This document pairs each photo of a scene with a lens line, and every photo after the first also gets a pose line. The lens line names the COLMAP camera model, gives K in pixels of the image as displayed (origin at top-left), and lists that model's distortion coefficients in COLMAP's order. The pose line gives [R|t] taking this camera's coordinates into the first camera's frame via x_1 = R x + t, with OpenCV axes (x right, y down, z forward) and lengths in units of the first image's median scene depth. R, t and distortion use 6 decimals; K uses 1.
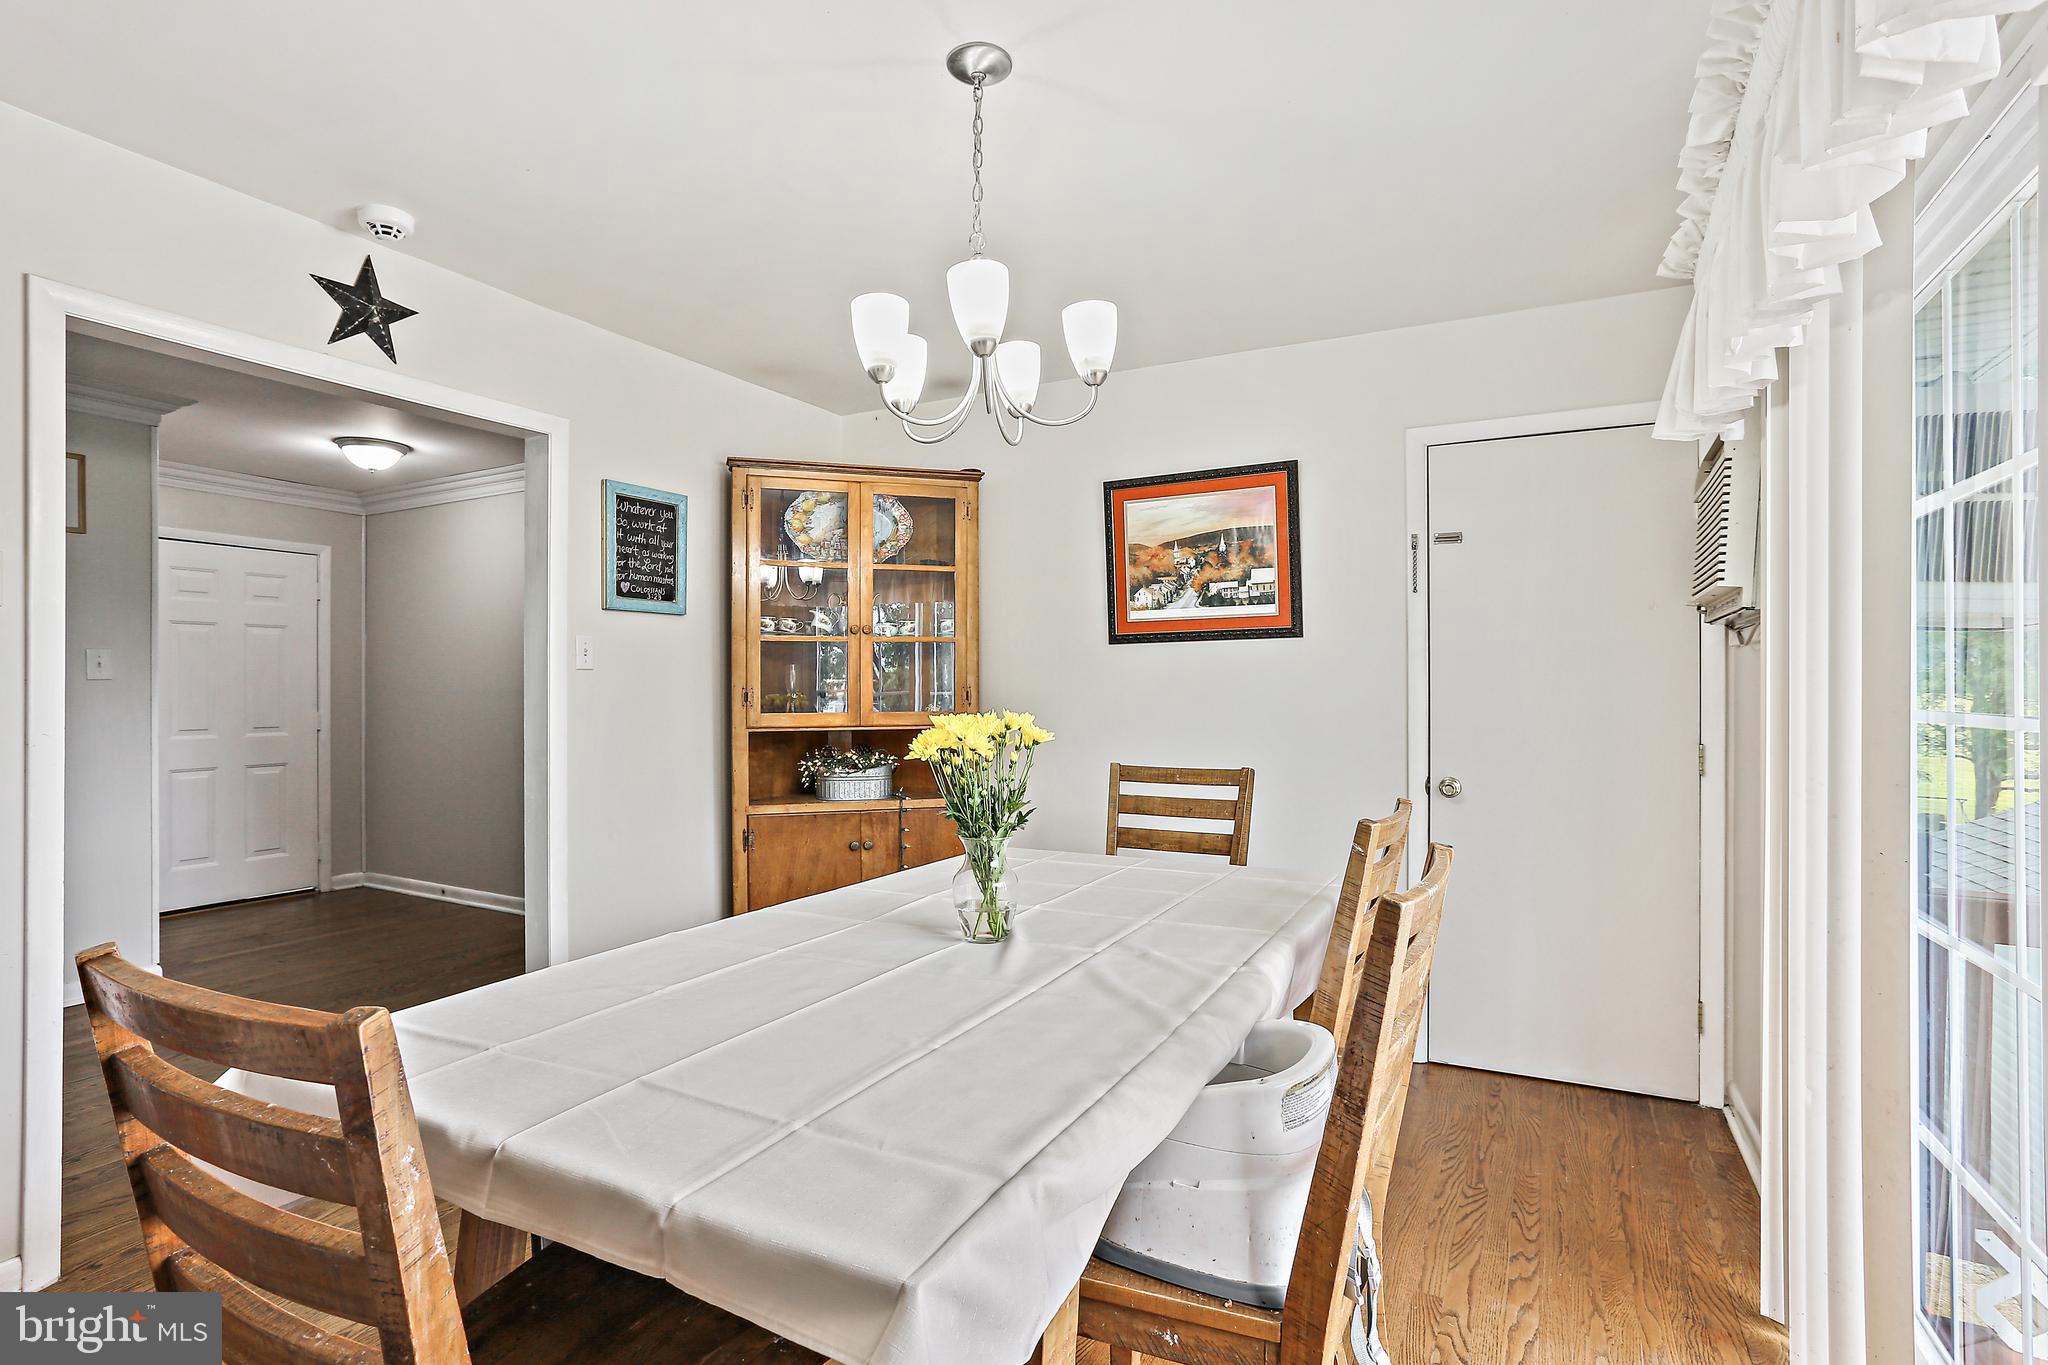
lens RADIAL K [[1001.3, 0, 1015.4], [0, 1001.3, 678.8], [0, 0, 1]] dist [-0.056817, 0.031554]
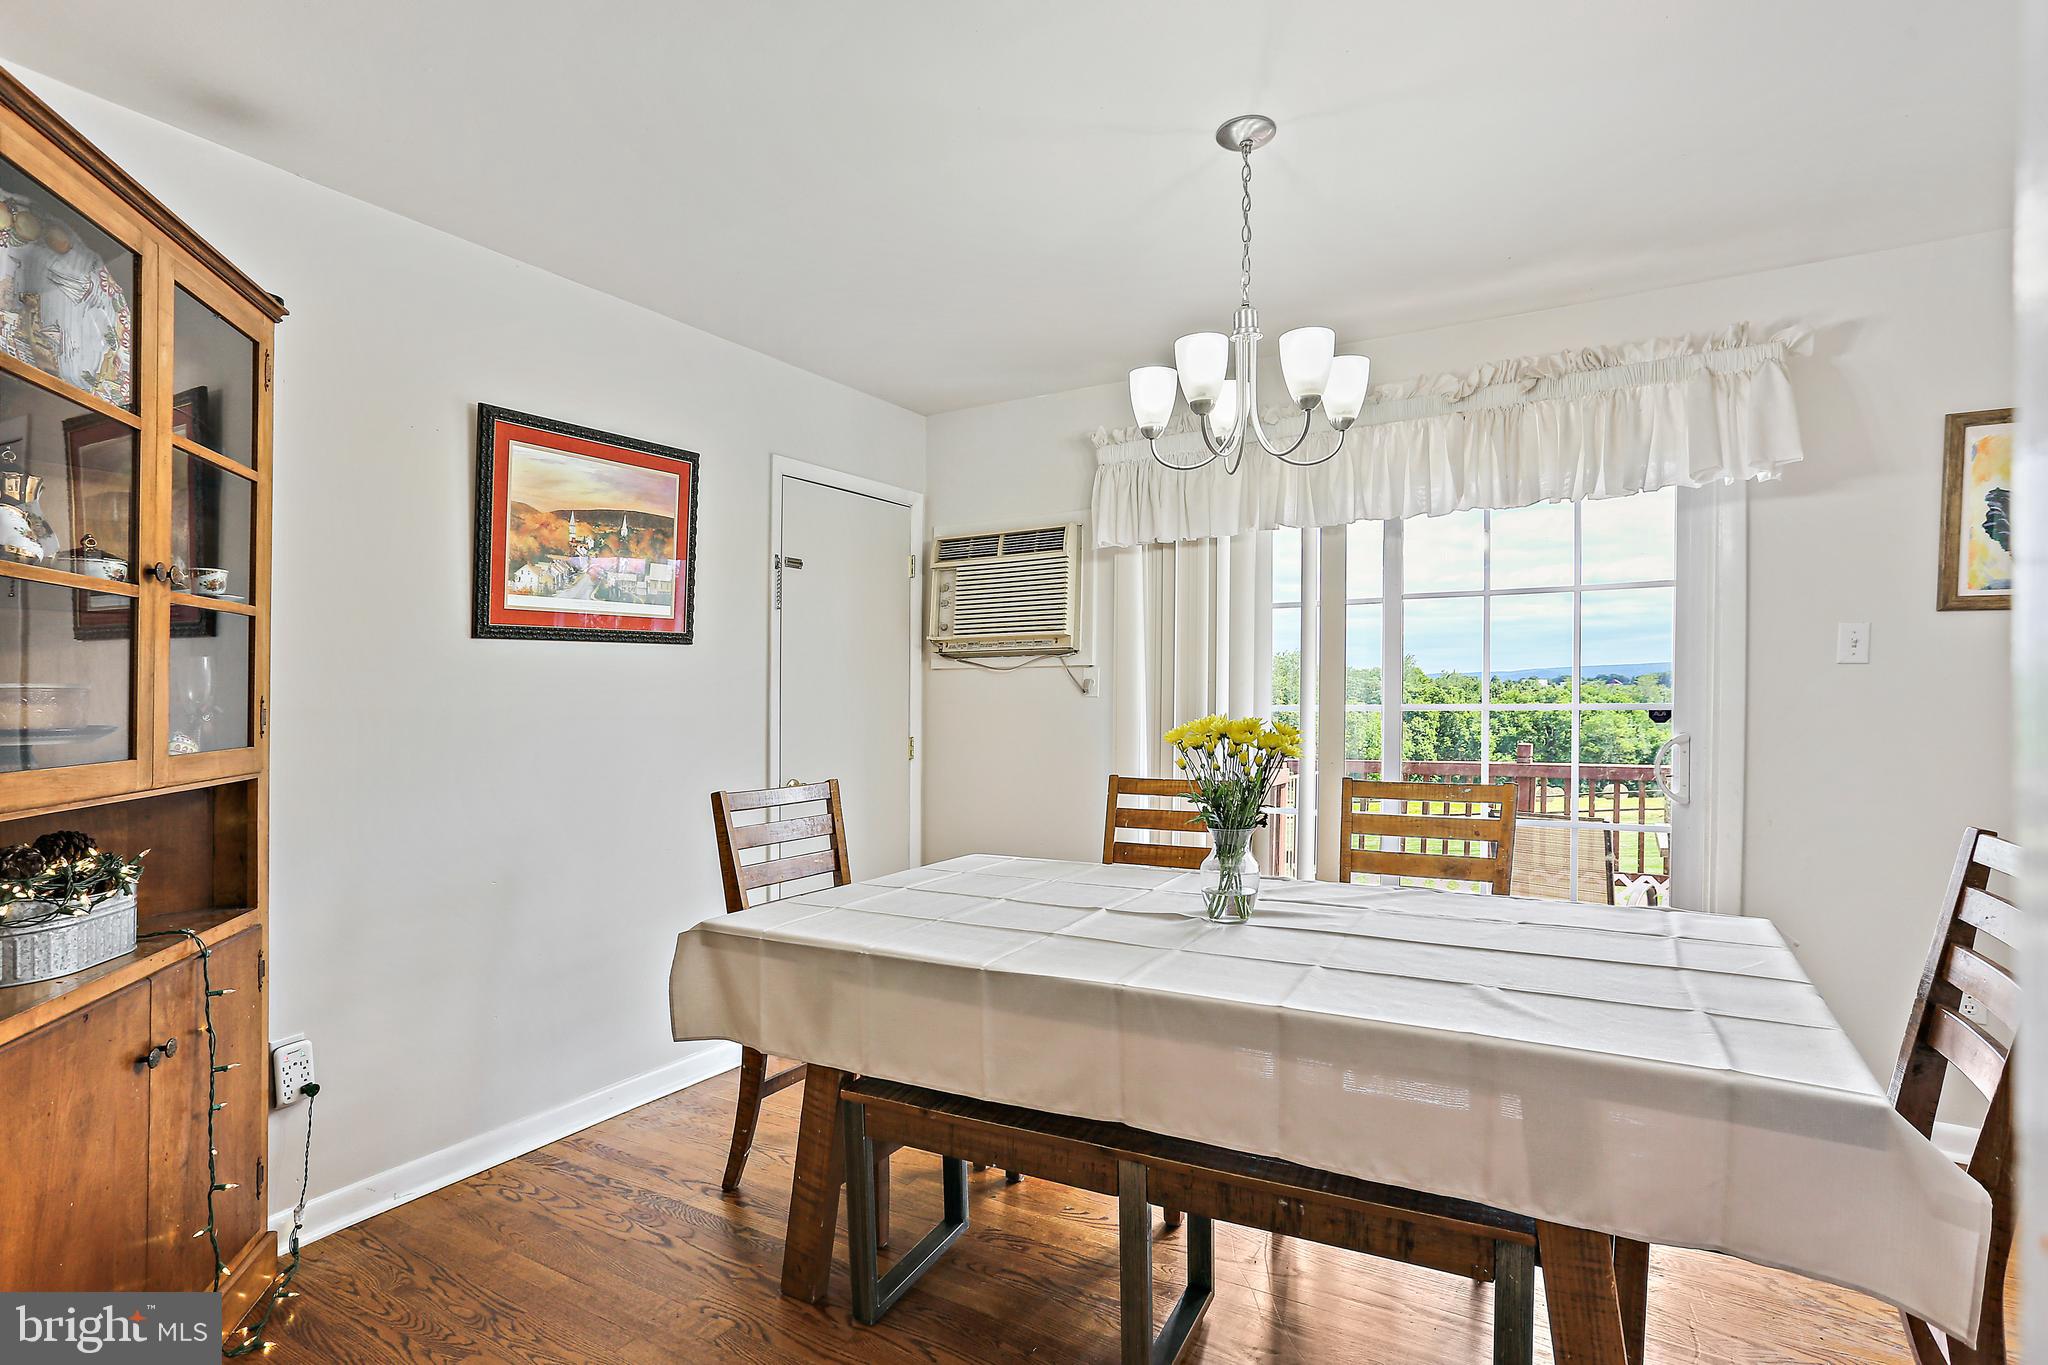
lens RADIAL K [[1001.3, 0, 1015.4], [0, 1001.3, 678.8], [0, 0, 1]] dist [-0.056817, 0.031554]
pose [[0.065309, 0.005814, 0.997848, -0.590417], [-0.020076, 0.999788, -0.004512, -0.011027], [-0.997663, -0.019738, 0.065412, 0.606946]]
